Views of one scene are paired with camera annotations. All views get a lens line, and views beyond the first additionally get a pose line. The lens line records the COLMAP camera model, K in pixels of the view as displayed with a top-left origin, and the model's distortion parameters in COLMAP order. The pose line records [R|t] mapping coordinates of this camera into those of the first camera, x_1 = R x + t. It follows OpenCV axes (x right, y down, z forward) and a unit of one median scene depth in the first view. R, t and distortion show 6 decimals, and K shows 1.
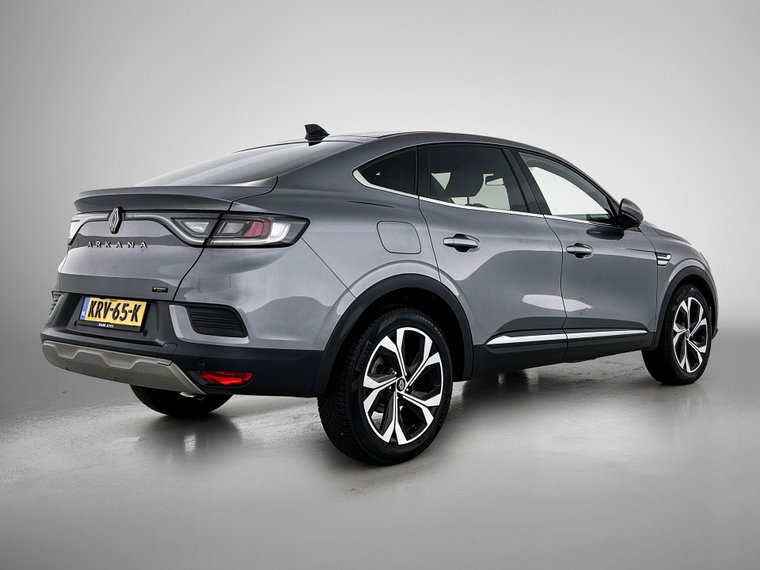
lens RADIAL K [[609.2, 0, 383.5], [0, 609.2, 281.1], [0, 0, 1]] dist [0.019769, 0.000979]
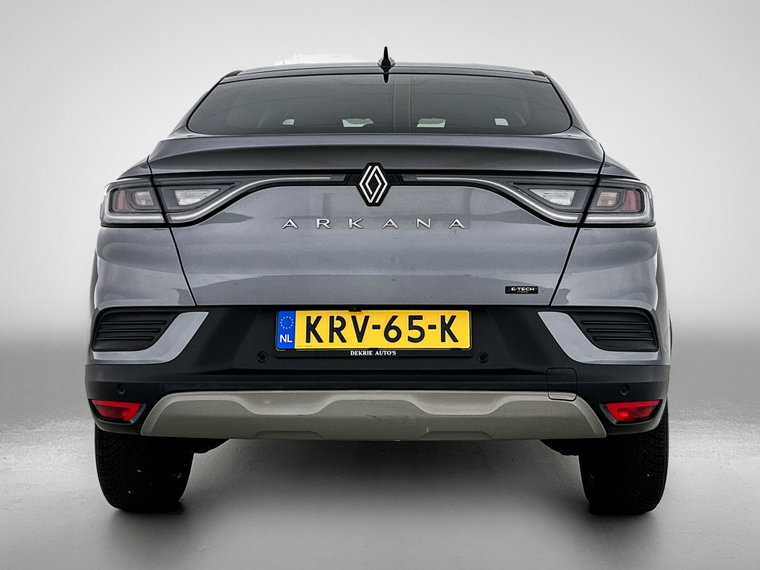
lens RADIAL K [[609.2, 0, 376.6], [0, 609.2, 286.3], [0, 0, 1]] dist [0.019769, 0.000979]
pose [[0.857611, -0.057324, 0.511094, -0.844004], [0.034298, 0.997931, 0.054376, -0.032535], [-0.513153, -0.029104, 0.857803, 0.508957]]
